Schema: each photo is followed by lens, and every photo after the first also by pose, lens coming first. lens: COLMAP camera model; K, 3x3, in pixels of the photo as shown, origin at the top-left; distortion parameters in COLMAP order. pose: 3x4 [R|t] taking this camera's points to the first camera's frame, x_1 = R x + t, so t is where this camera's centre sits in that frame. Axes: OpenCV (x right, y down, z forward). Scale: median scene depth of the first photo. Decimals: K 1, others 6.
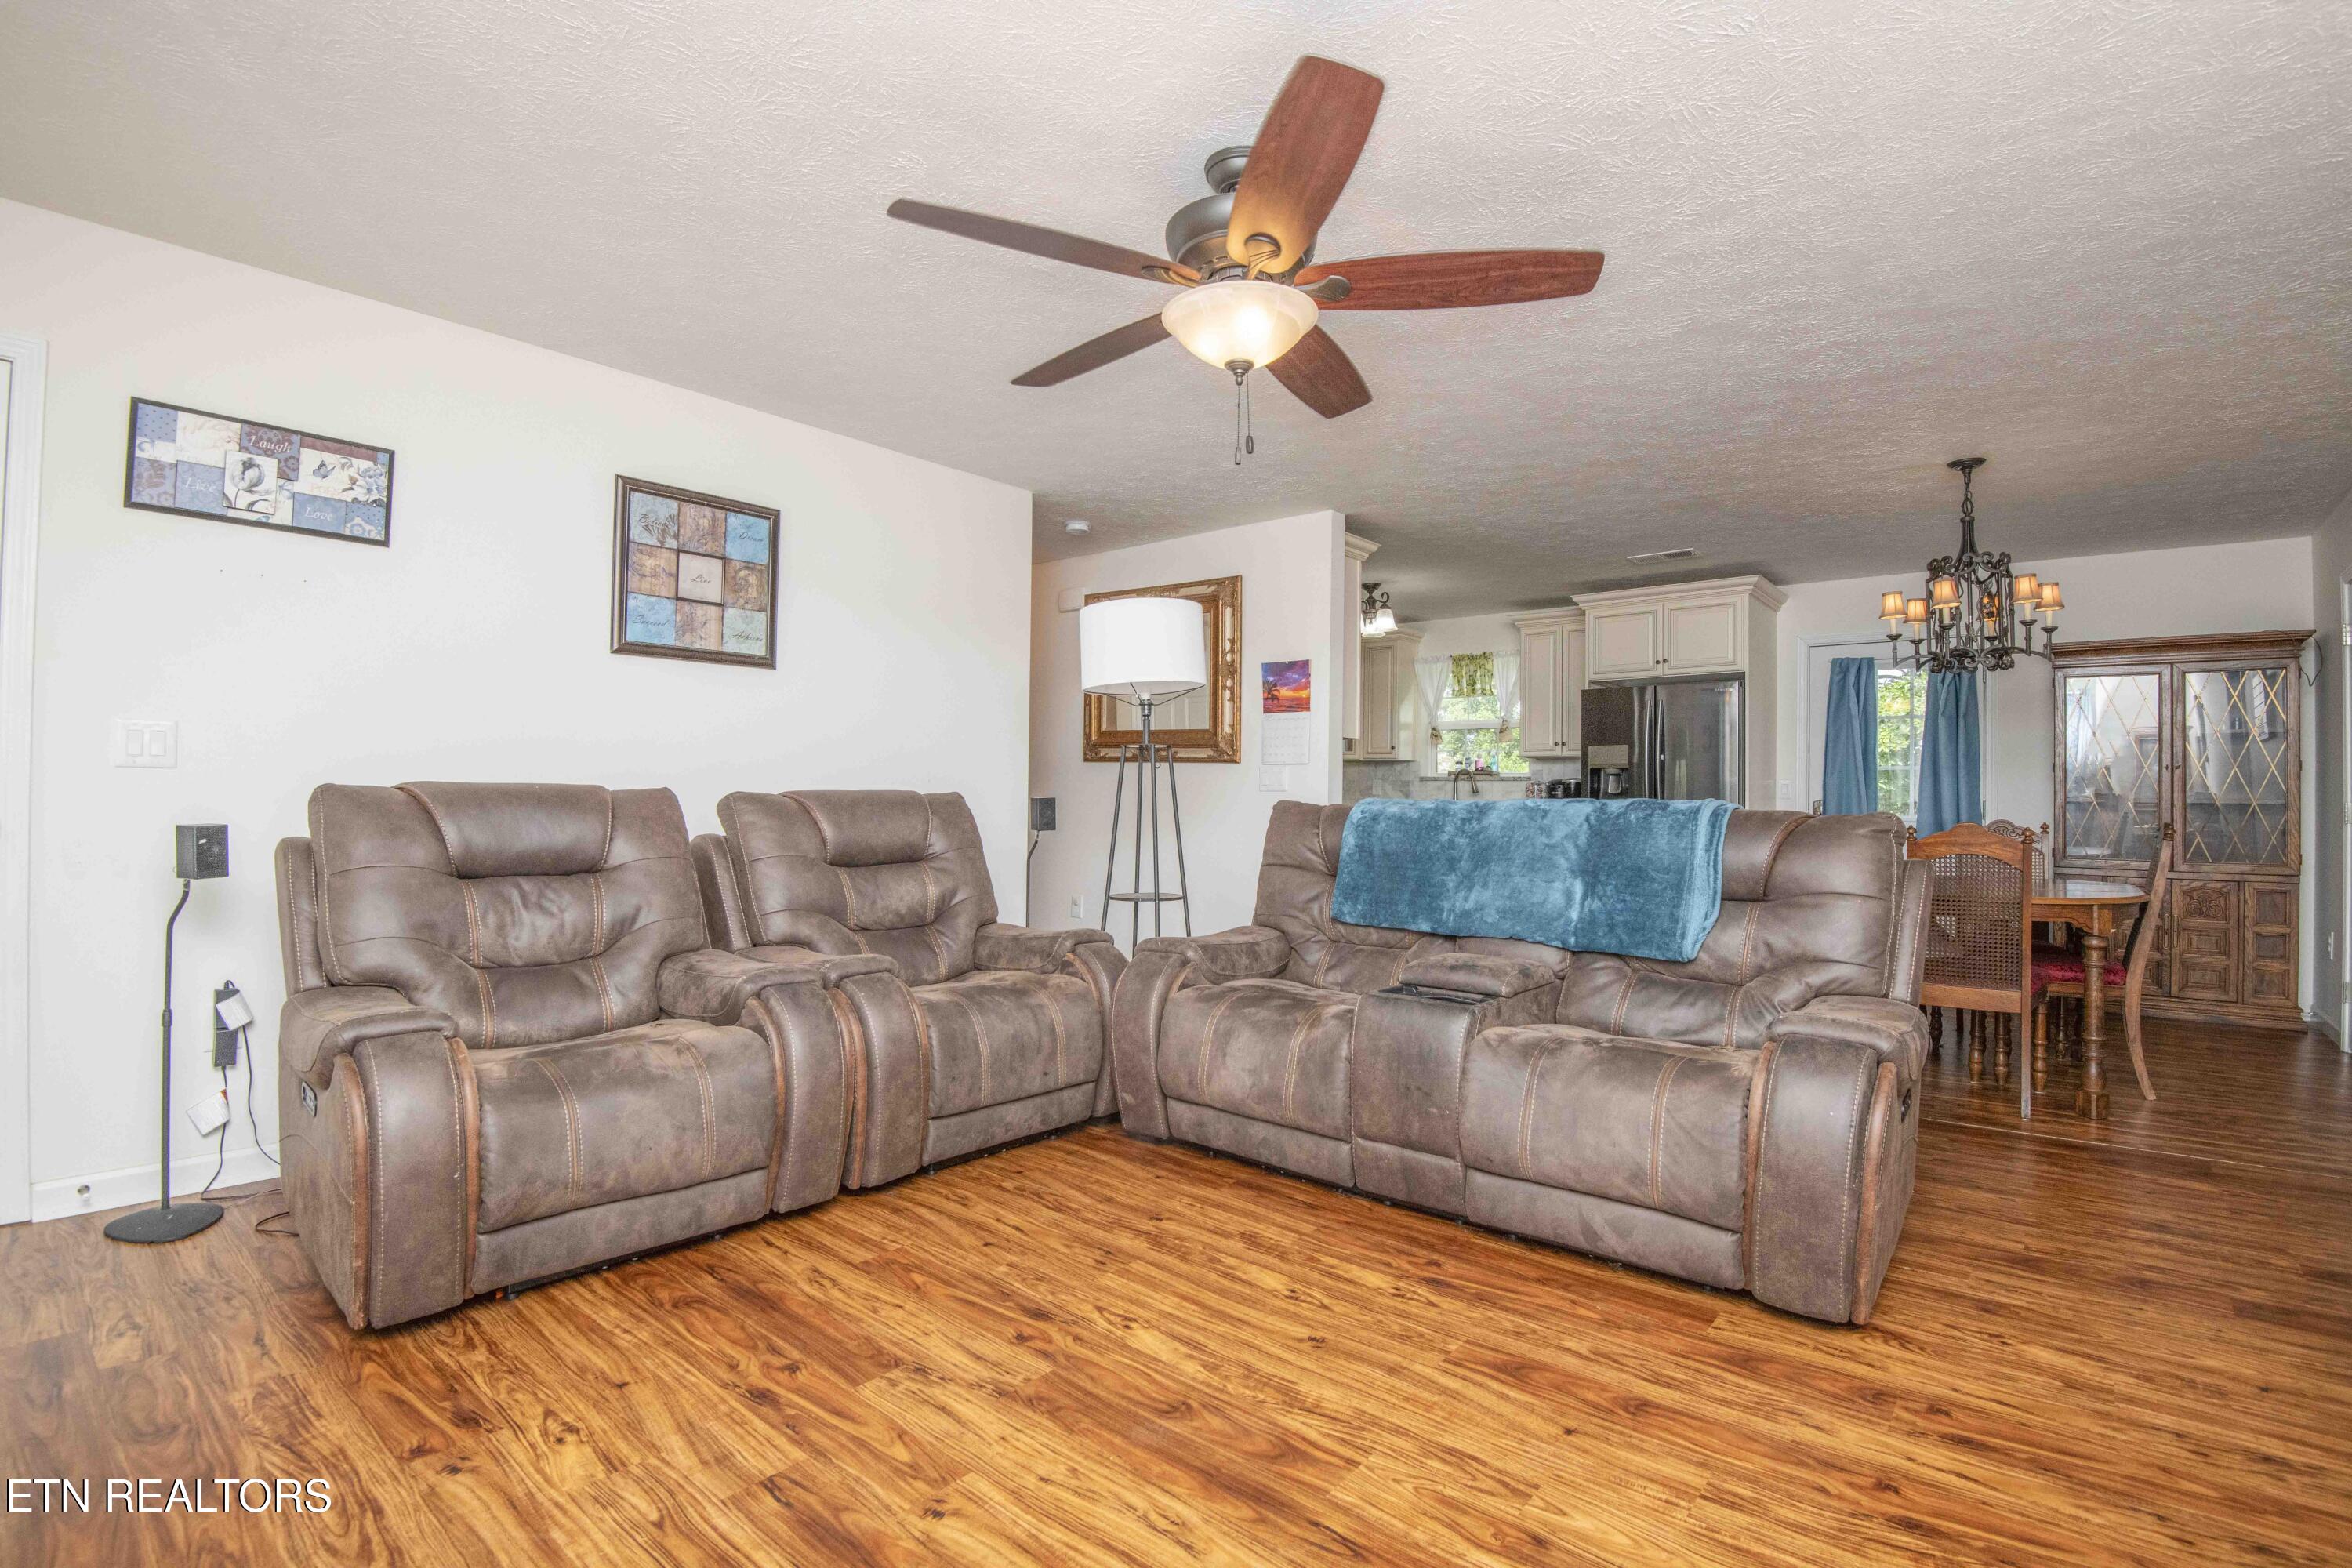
lens RADIAL K [[1083.5, 0, 1187.4], [0, 1083.5, 780.5], [0, 0, 1]] dist [-0.007856, -0.021051]
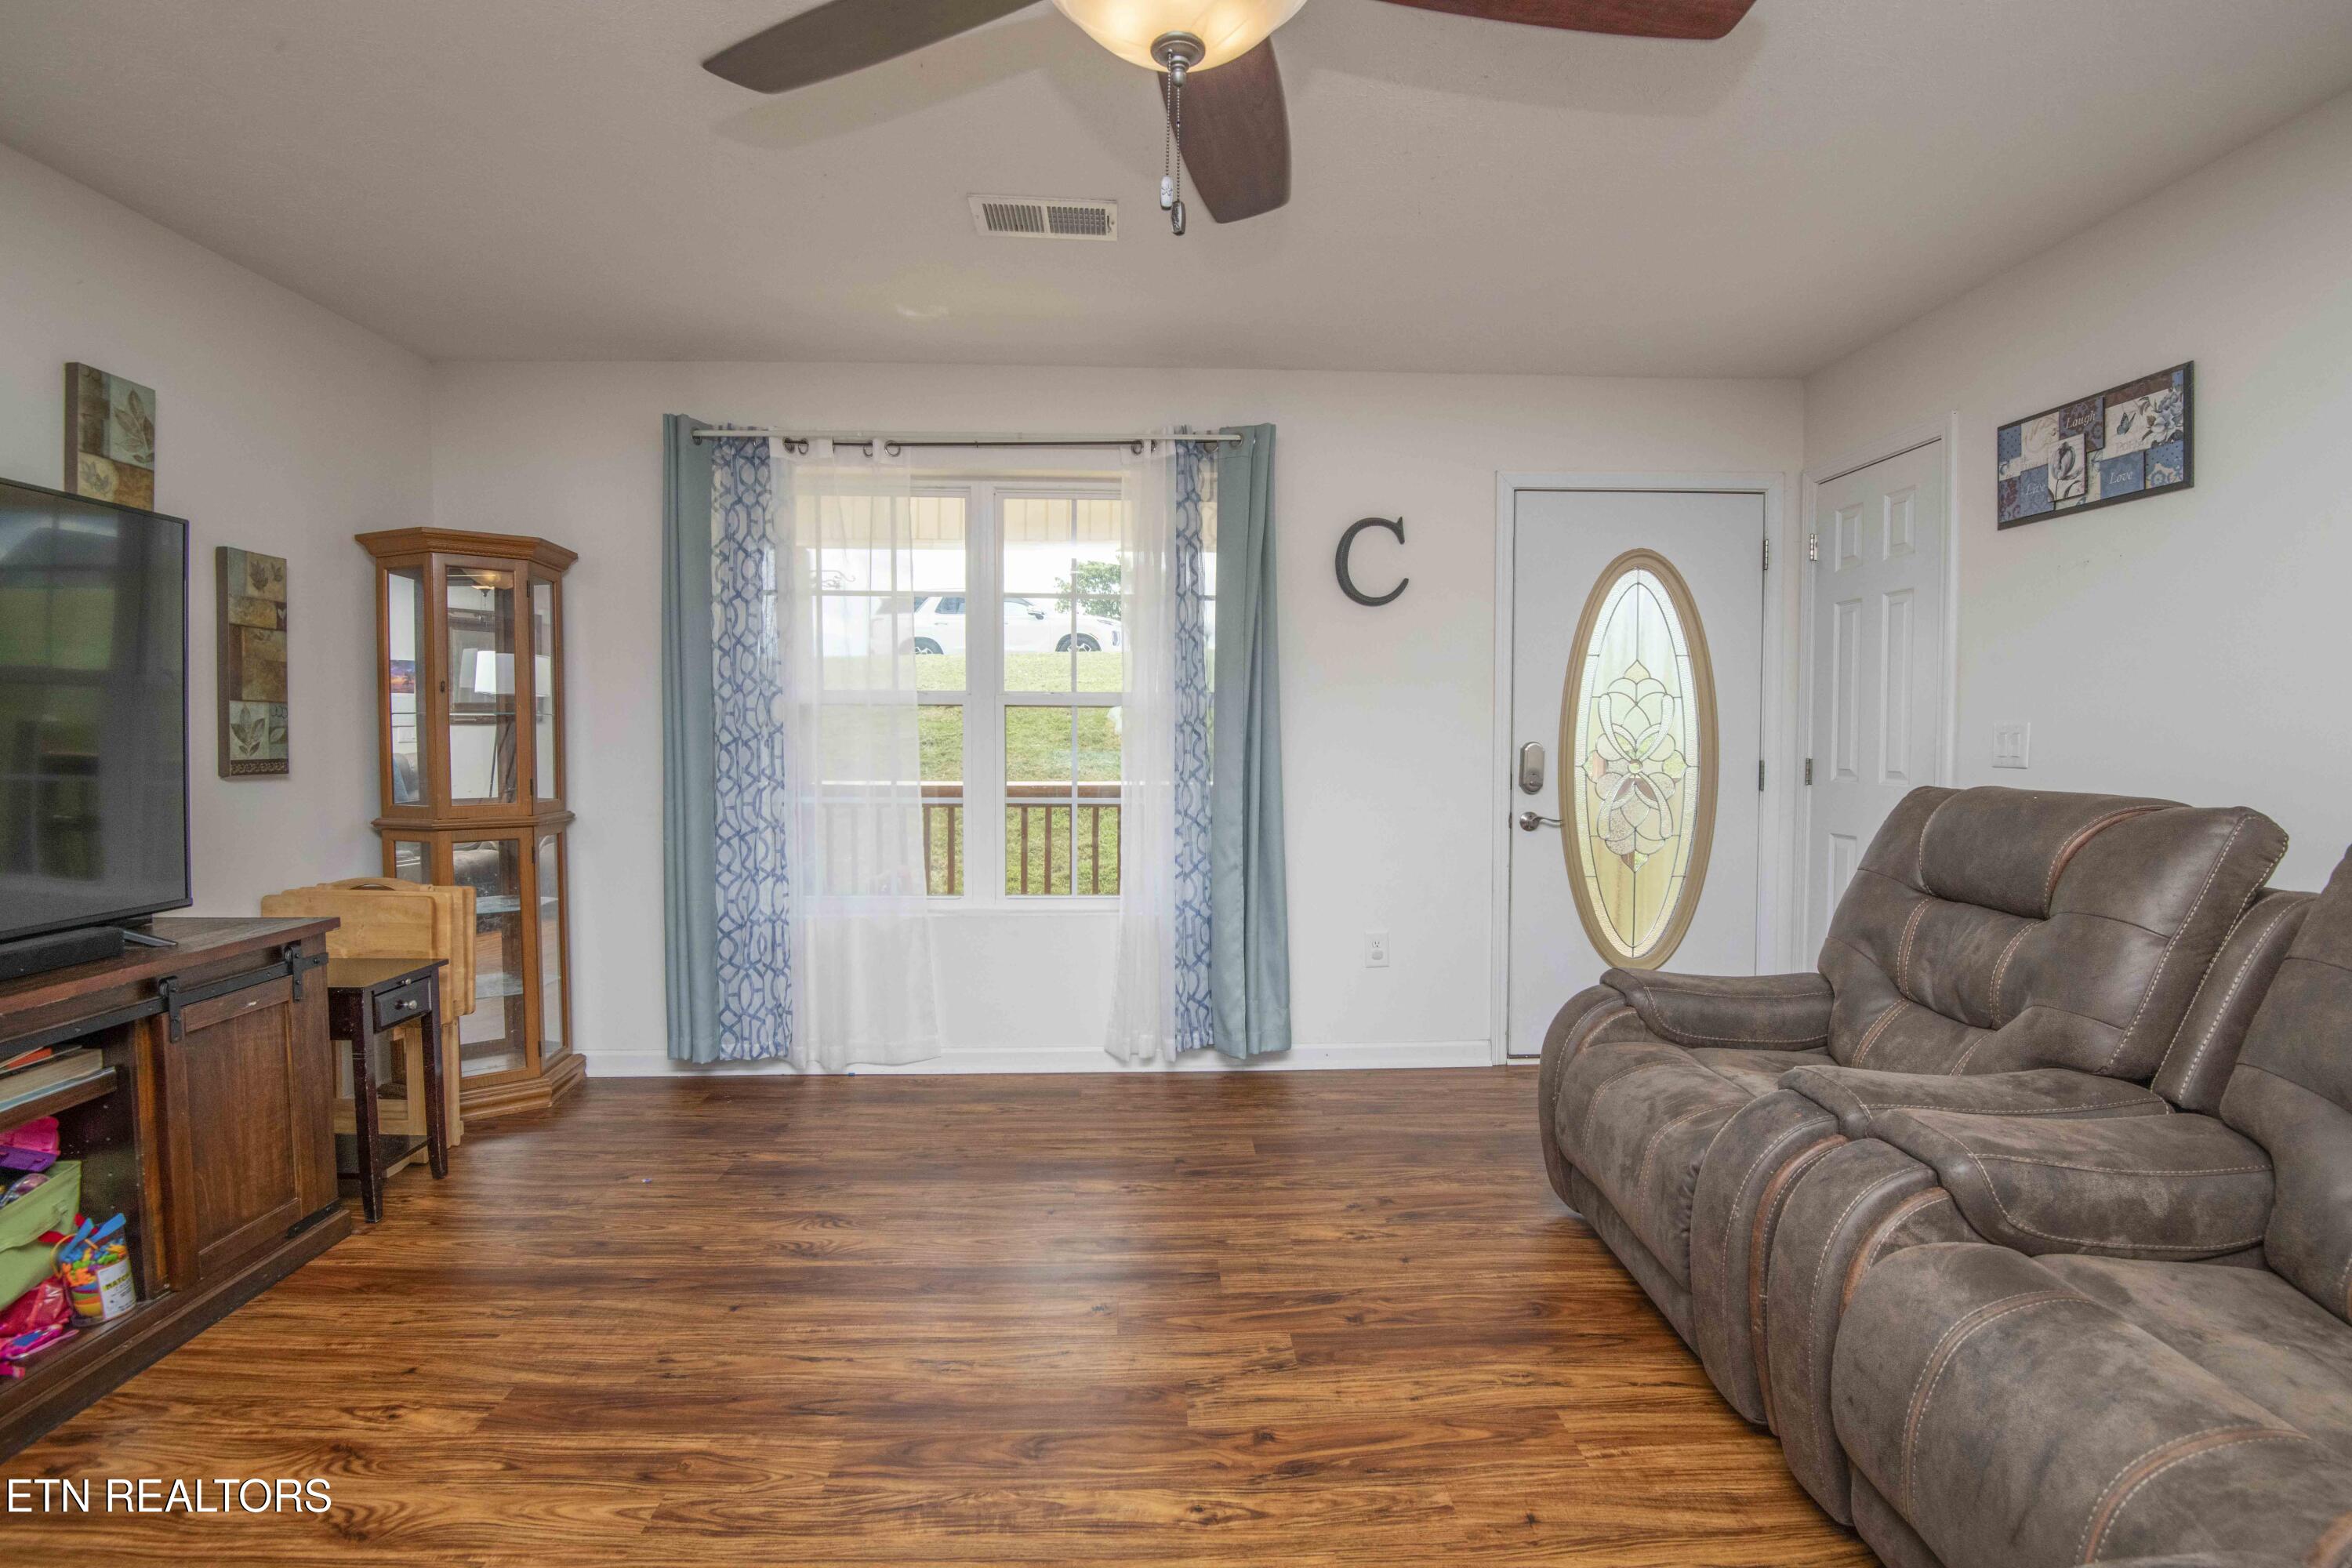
lens RADIAL K [[1083.9, 0, 1193.3], [0, 1083.9, 781.8], [0, 0, 1]] dist [-0.003714, -0.028675]
pose [[-0.740387, 0.019384, -0.671901, 0.365929], [0.003784, 0.999688, 0.024672, -0.027757], [0.672170, 0.015725, -0.740230, 1.256707]]
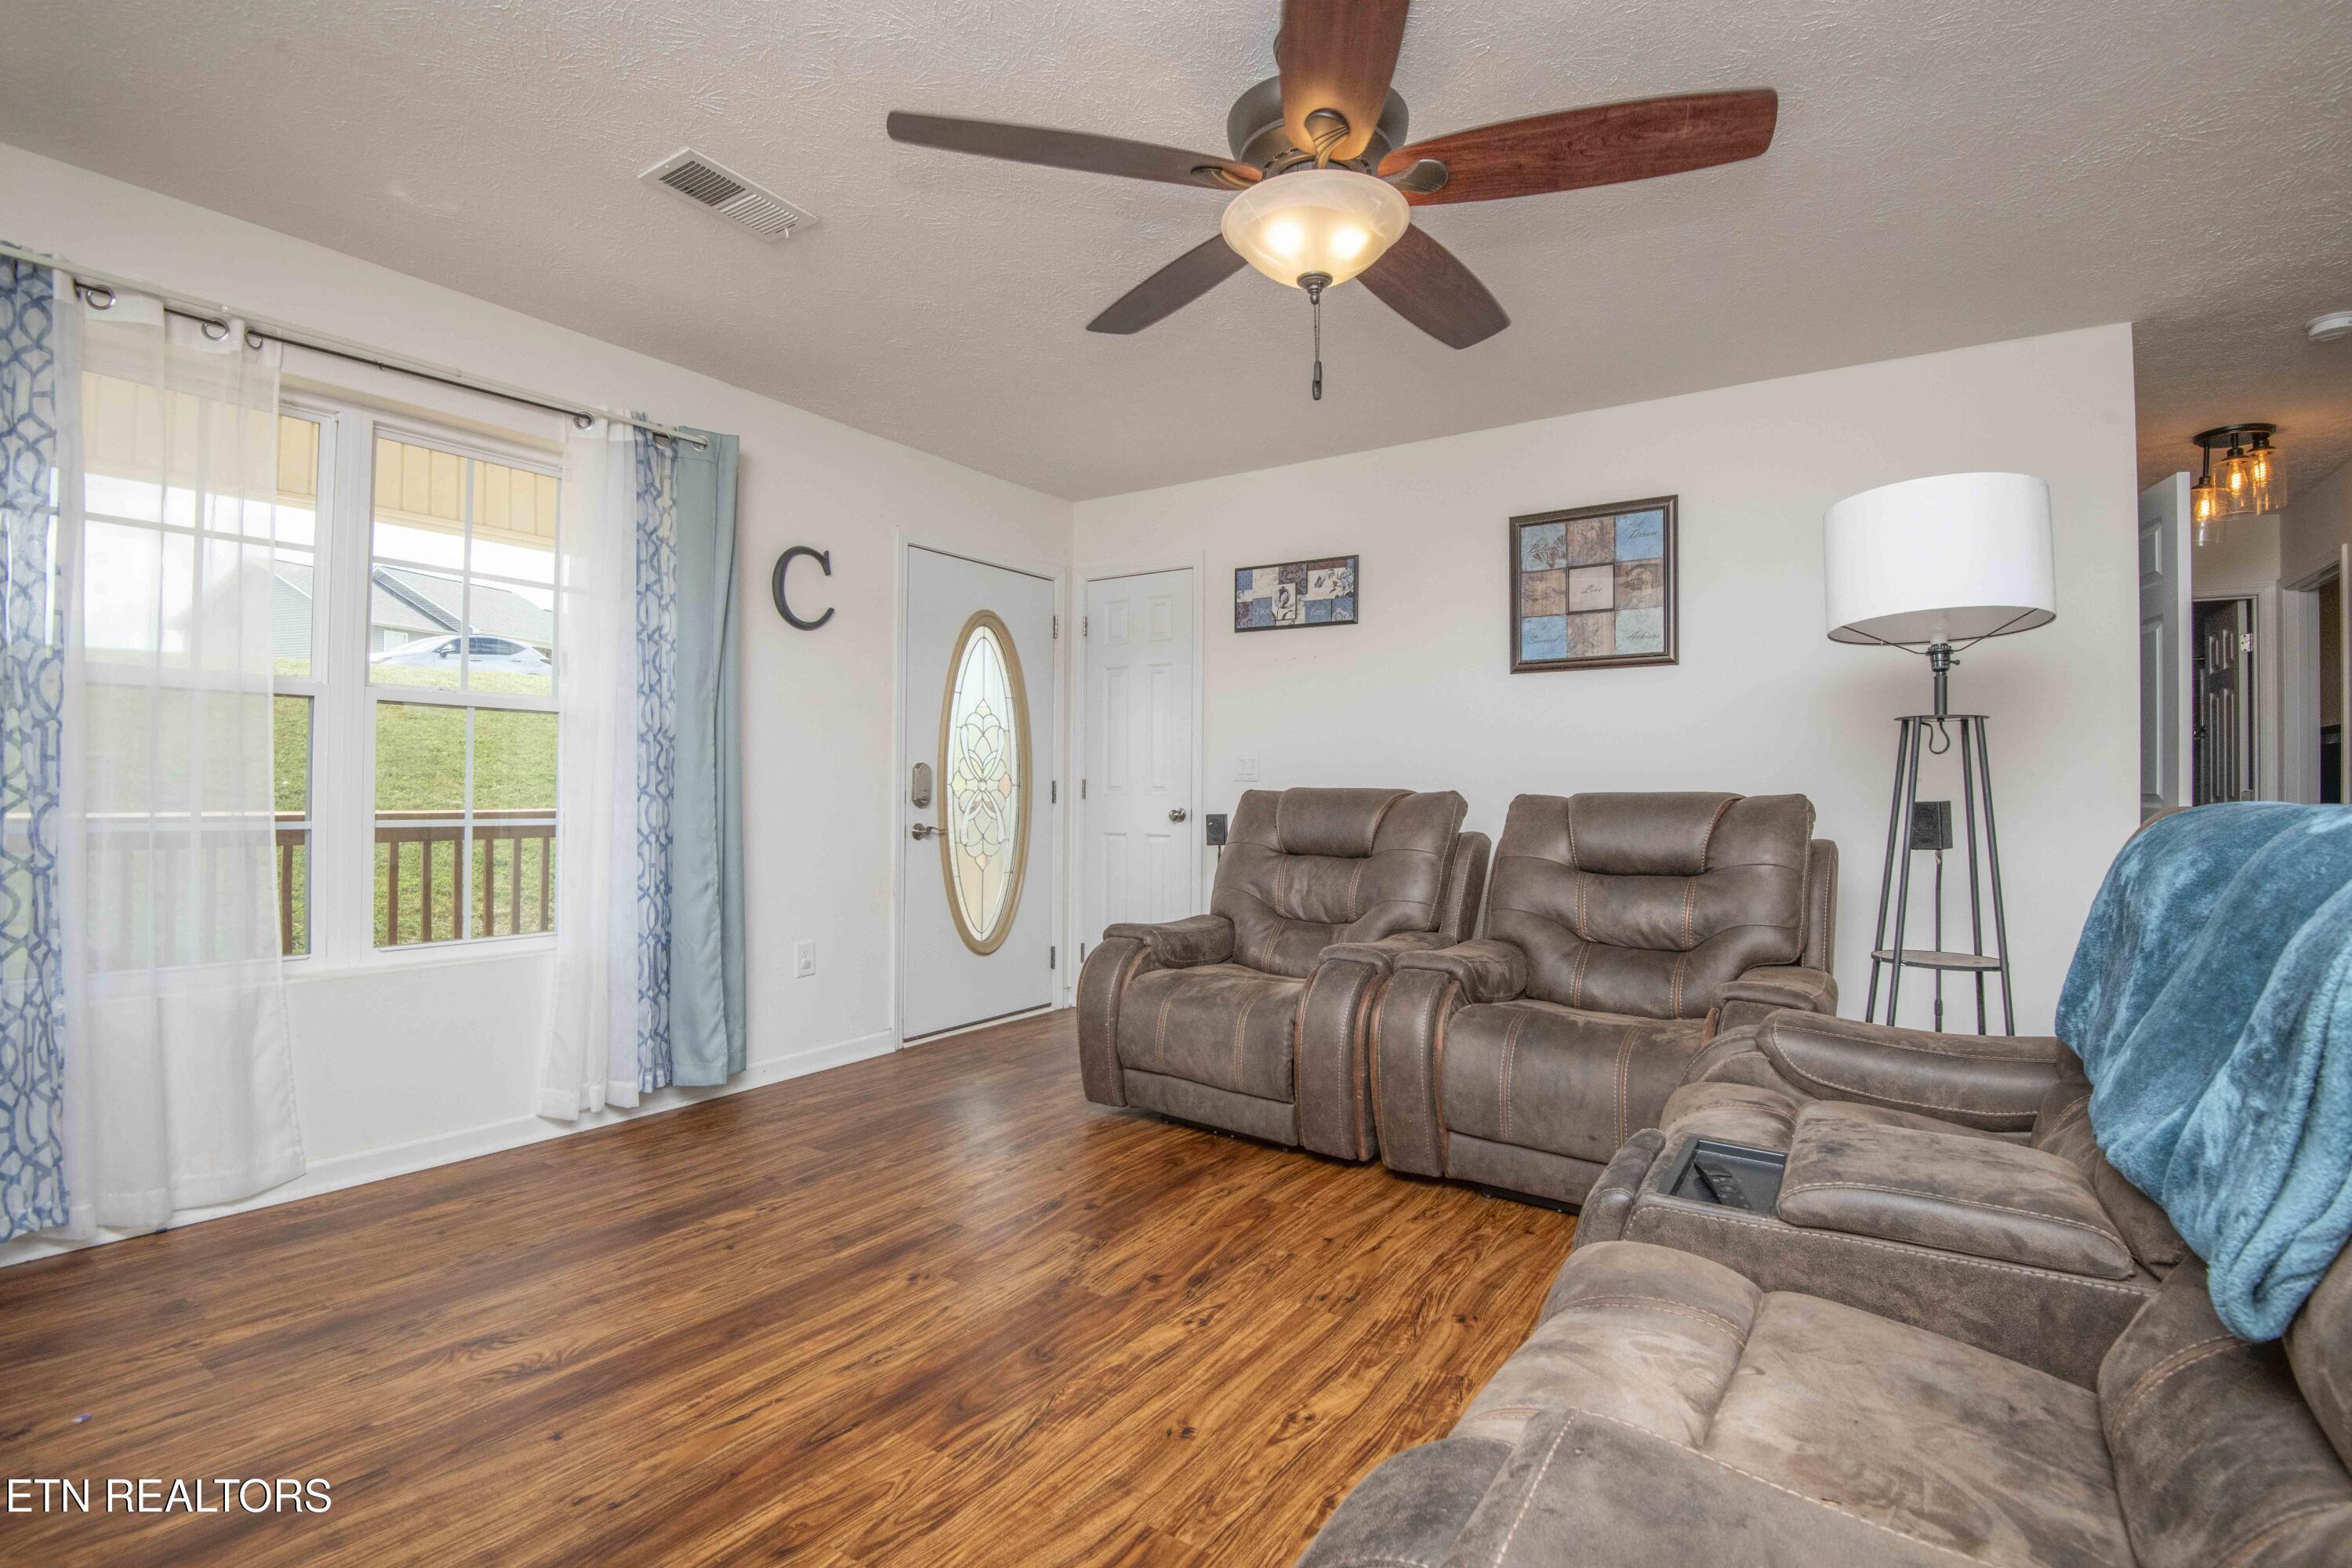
lens RADIAL K [[1083.5, 0, 1187.4], [0, 1083.5, 780.5], [0, 0, 1]] dist [-0.007856, -0.021051]
pose [[0.105424, -0.015662, -0.994304, 0.768732], [0.009081, 0.999849, -0.014786, 0.012161], [0.994386, -0.007471, 0.105550, 0.721877]]
